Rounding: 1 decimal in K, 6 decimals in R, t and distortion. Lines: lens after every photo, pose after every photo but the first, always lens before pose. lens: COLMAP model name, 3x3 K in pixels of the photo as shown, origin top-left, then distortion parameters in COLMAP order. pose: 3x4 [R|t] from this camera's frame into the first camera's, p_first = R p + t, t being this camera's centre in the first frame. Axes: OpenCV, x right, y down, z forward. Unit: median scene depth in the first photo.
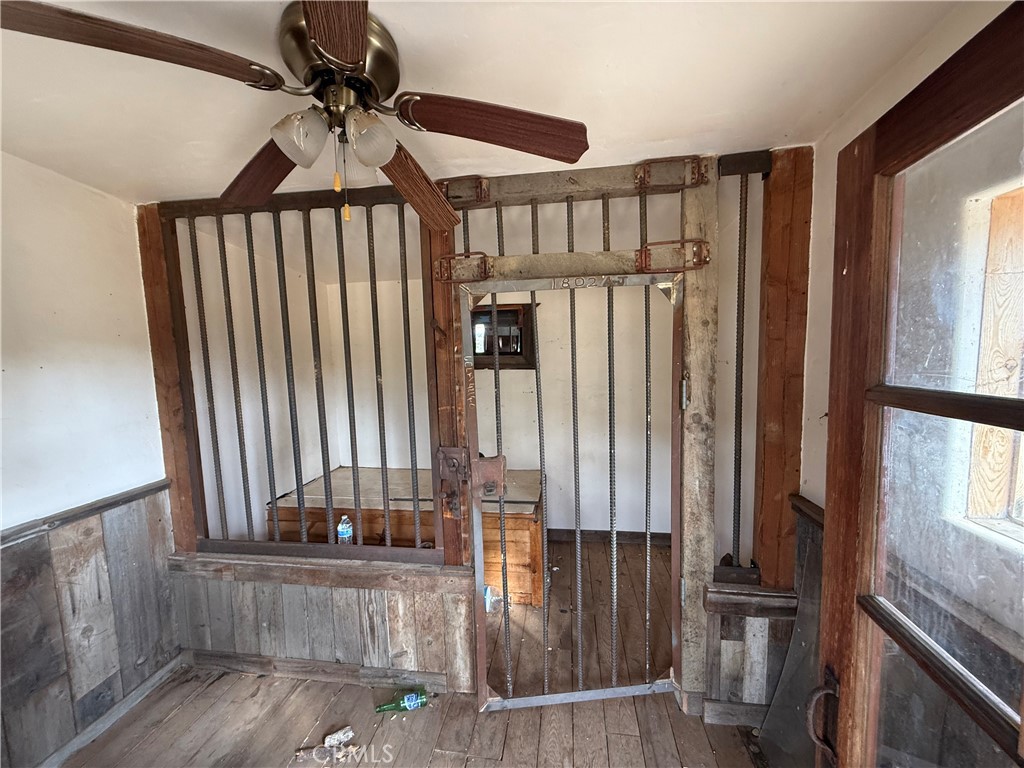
lens RADIAL K [[406.3, 0, 511.2], [0, 406.3, 385.3], [0, 0, 1]] dist [-0.000015, 0.000045]
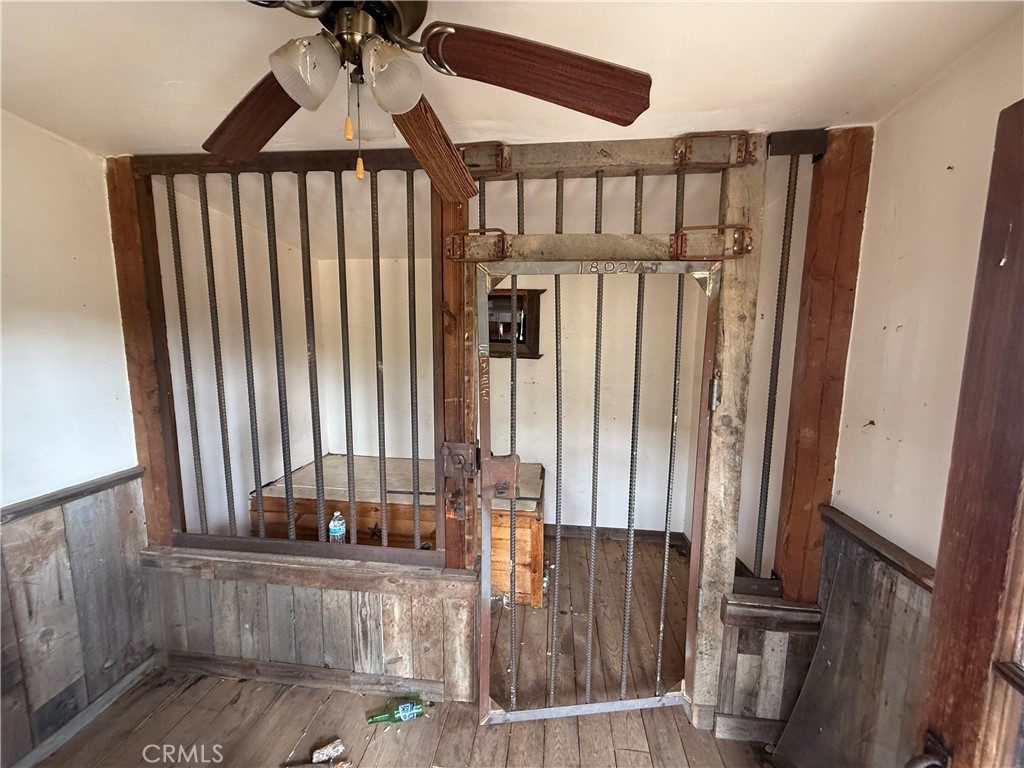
lens RADIAL K [[406.3, 0, 510.9], [0, 406.3, 384.9], [0, 0, 1]] dist [-0.000015, 0.000045]
pose [[0.998884, 0.034178, 0.032592, -0.065916], [-0.035200, 0.998890, 0.031294, -0.011624], [-0.031487, -0.032406, 0.998979, 0.088471]]
